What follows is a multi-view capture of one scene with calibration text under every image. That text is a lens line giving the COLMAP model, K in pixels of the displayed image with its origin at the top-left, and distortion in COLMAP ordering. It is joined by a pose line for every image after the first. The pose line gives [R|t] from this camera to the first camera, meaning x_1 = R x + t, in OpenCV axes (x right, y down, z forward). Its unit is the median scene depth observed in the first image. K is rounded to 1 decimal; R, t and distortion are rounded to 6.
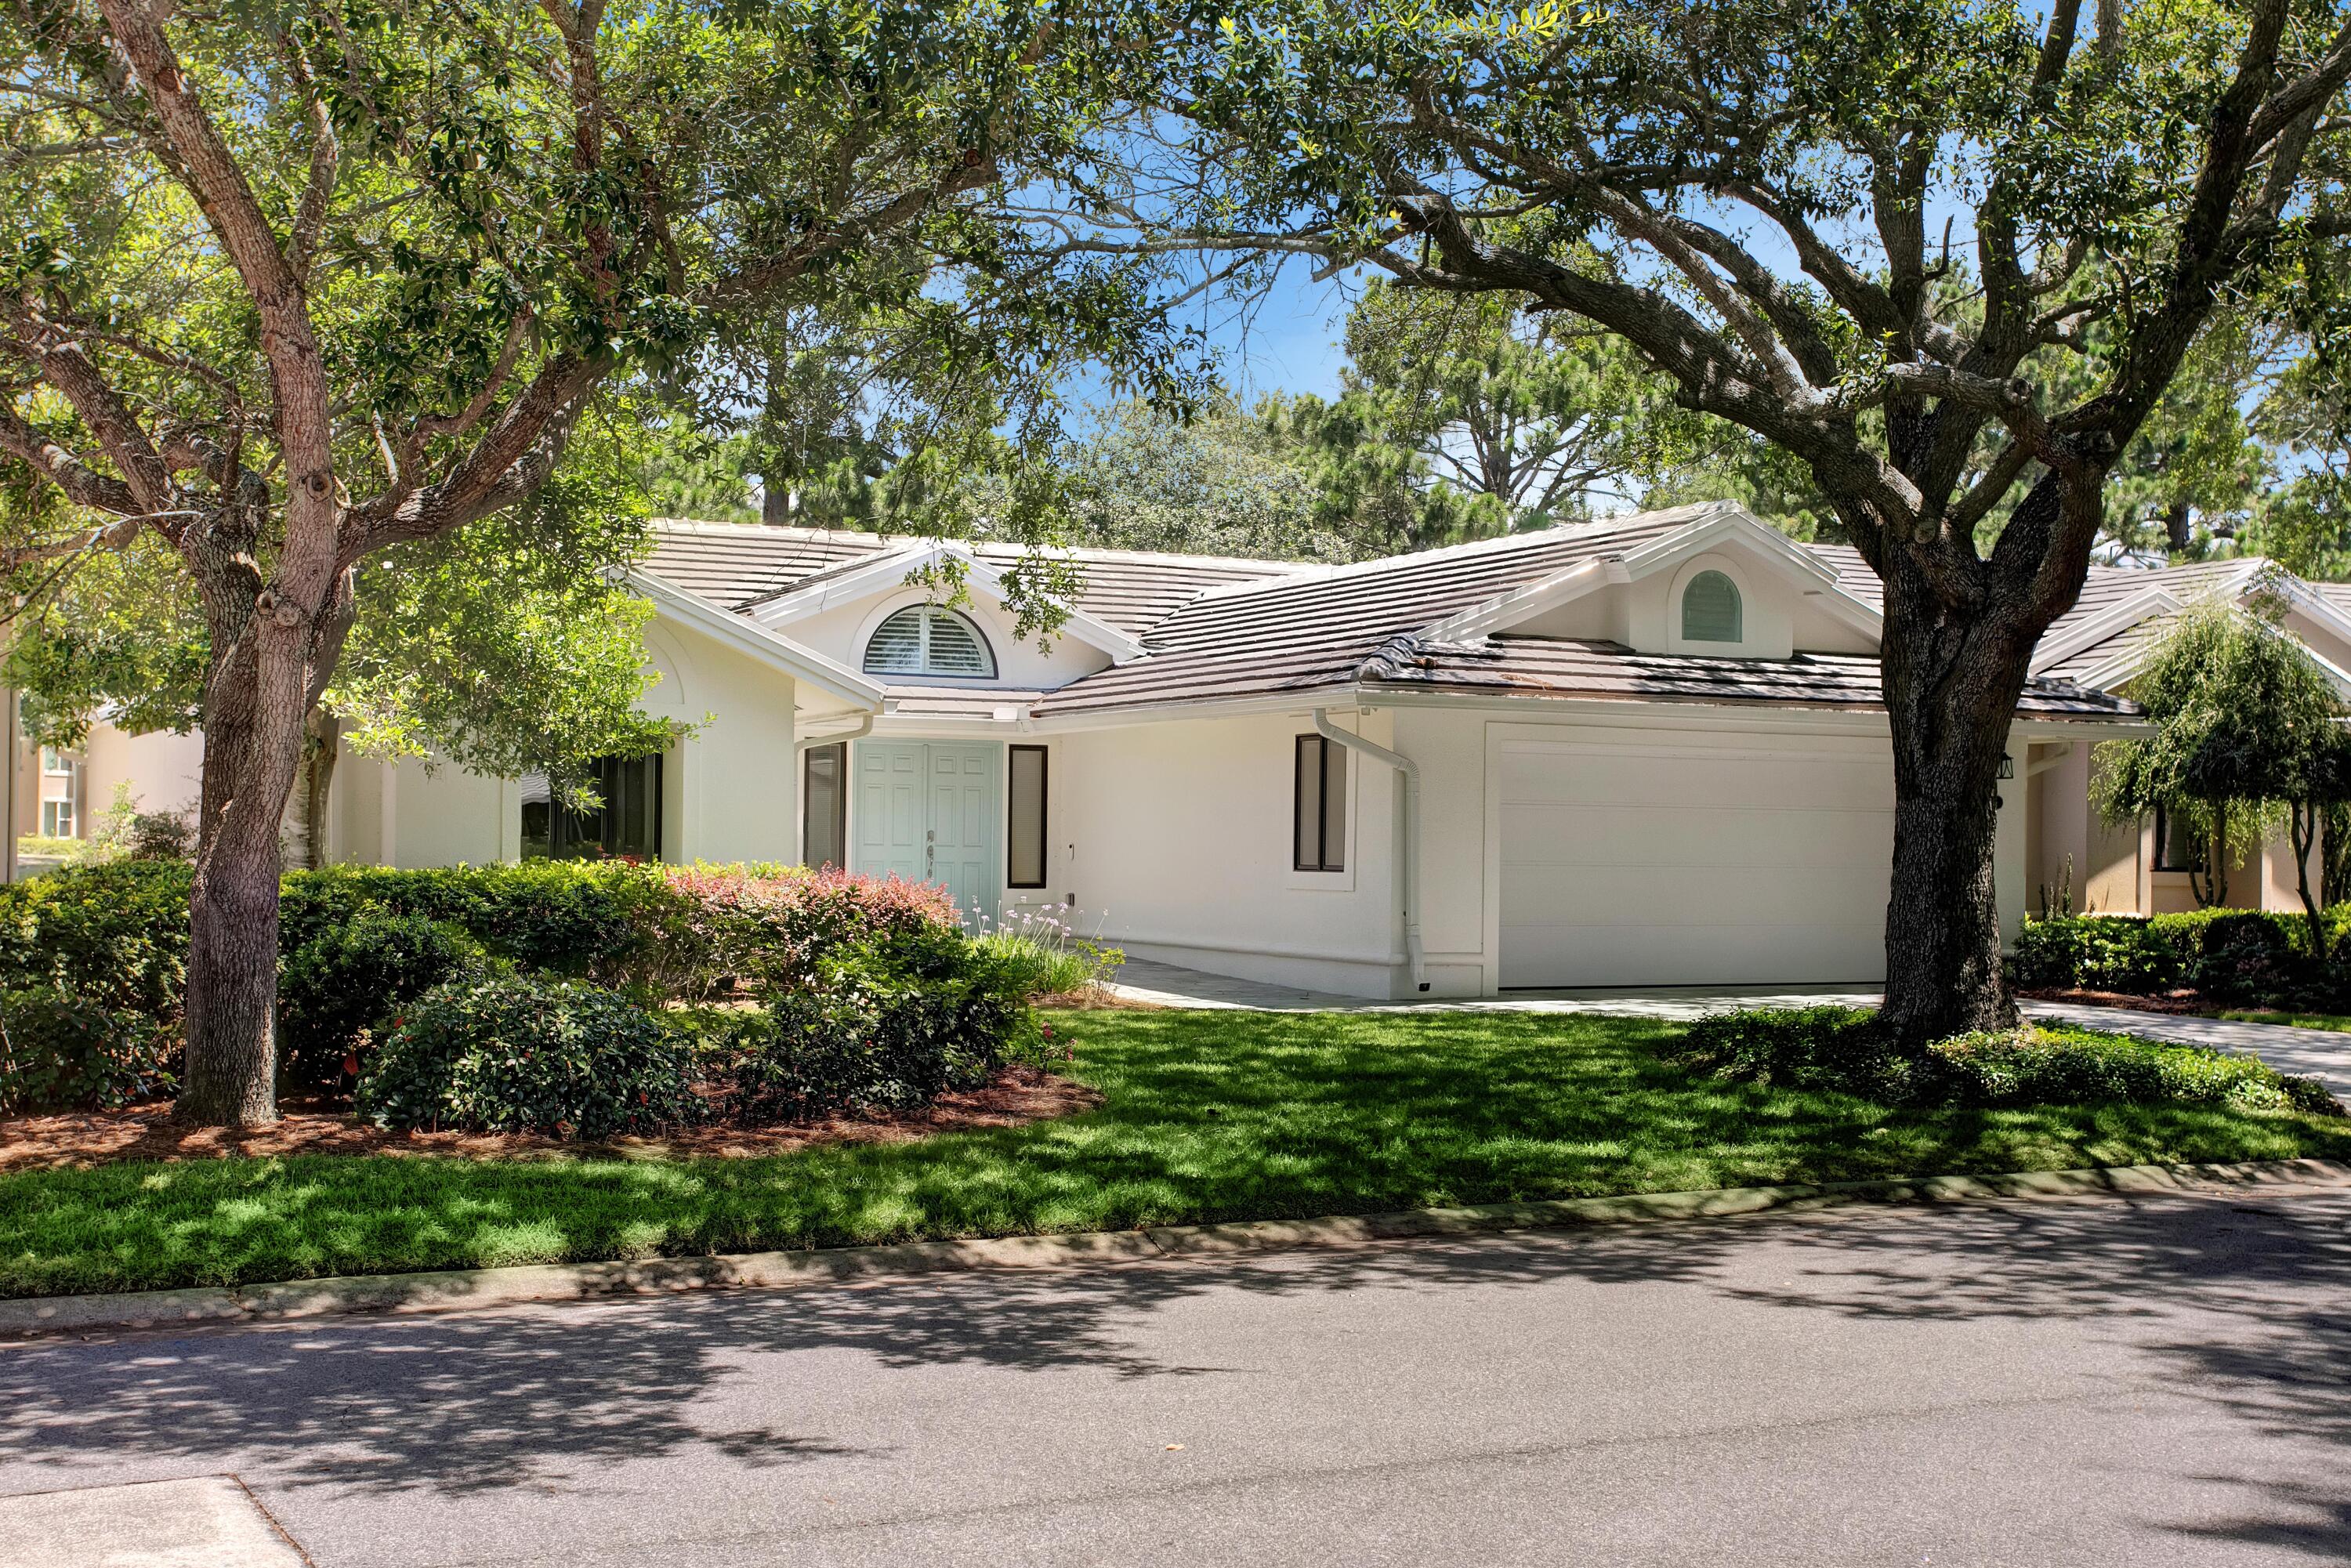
lens RADIAL K [[2790.0, 0, 1174.5], [0, 2790.0, 786.7], [0, 0, 1]] dist [-0.025357, 0.000000]
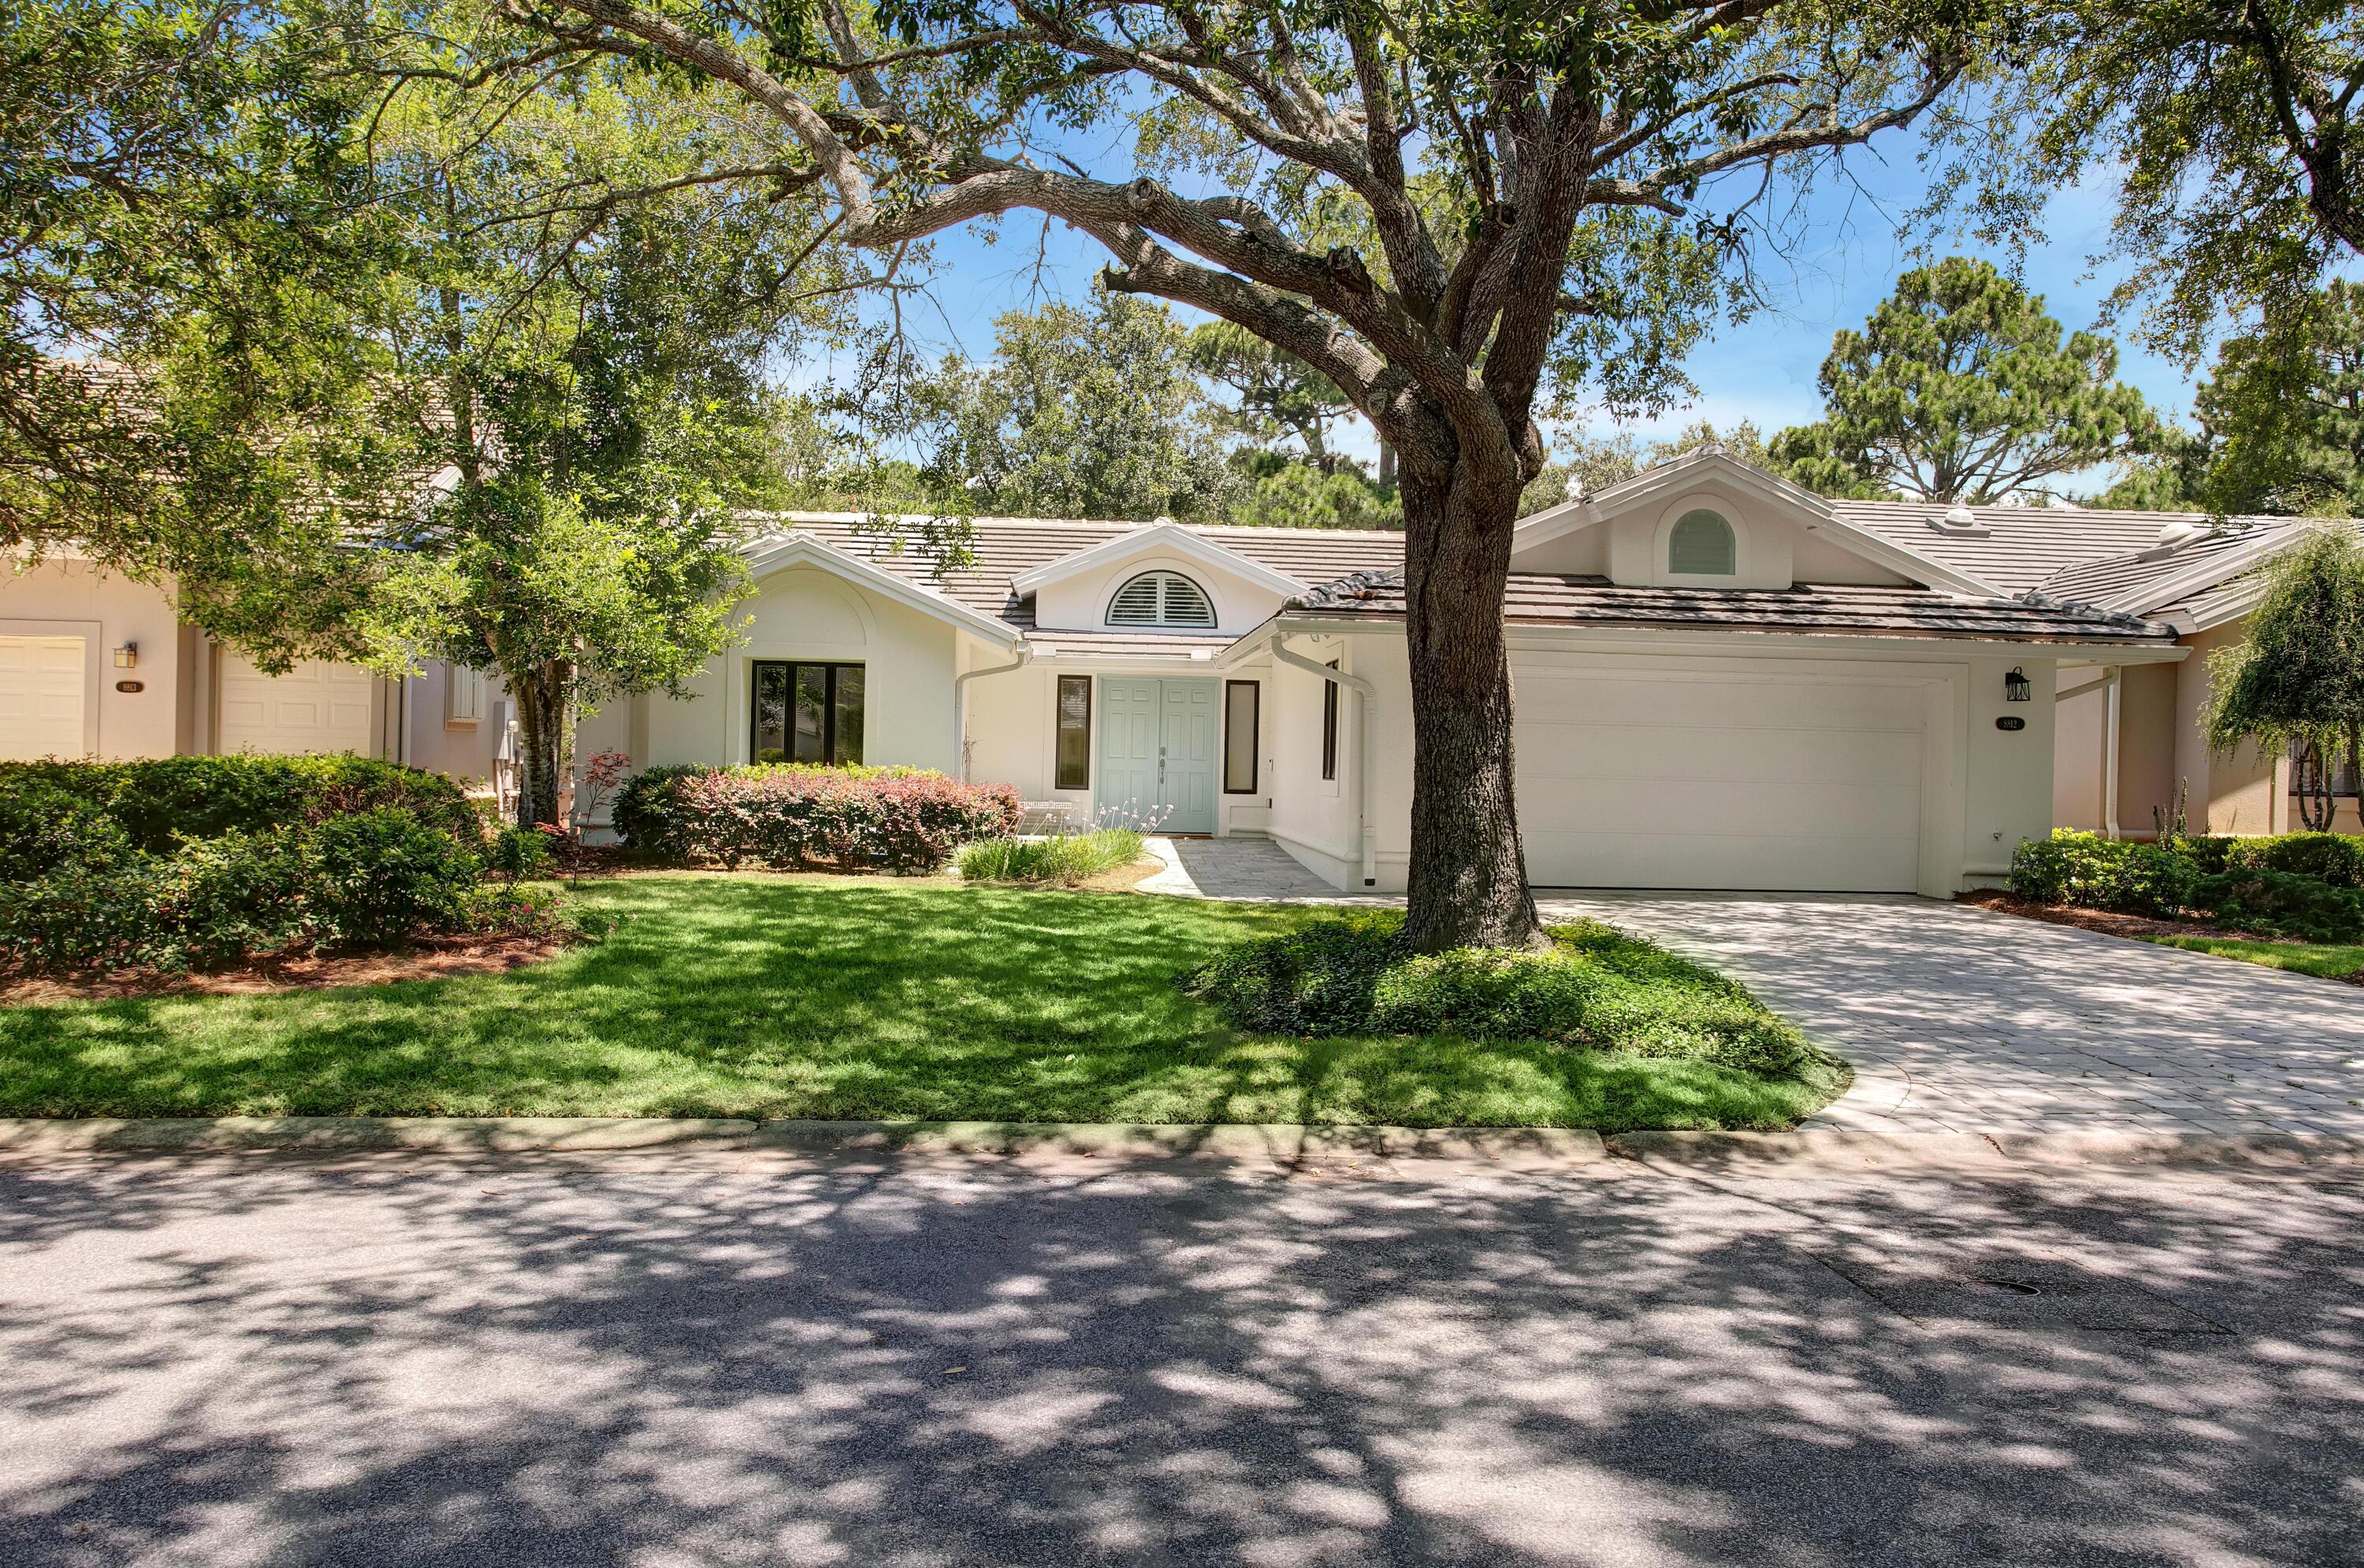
lens RADIAL K [[1831.2, 0, 1184.3], [0, 1831.2, 780.1], [0, 0, 1]] dist [-0.001722, -0.002379]
pose [[0.930020, 0.012934, -0.367281, 0.264173], [-0.004110, 0.999684, 0.024798, 0.011262], [0.367485, -0.021553, 0.929780, 0.254180]]
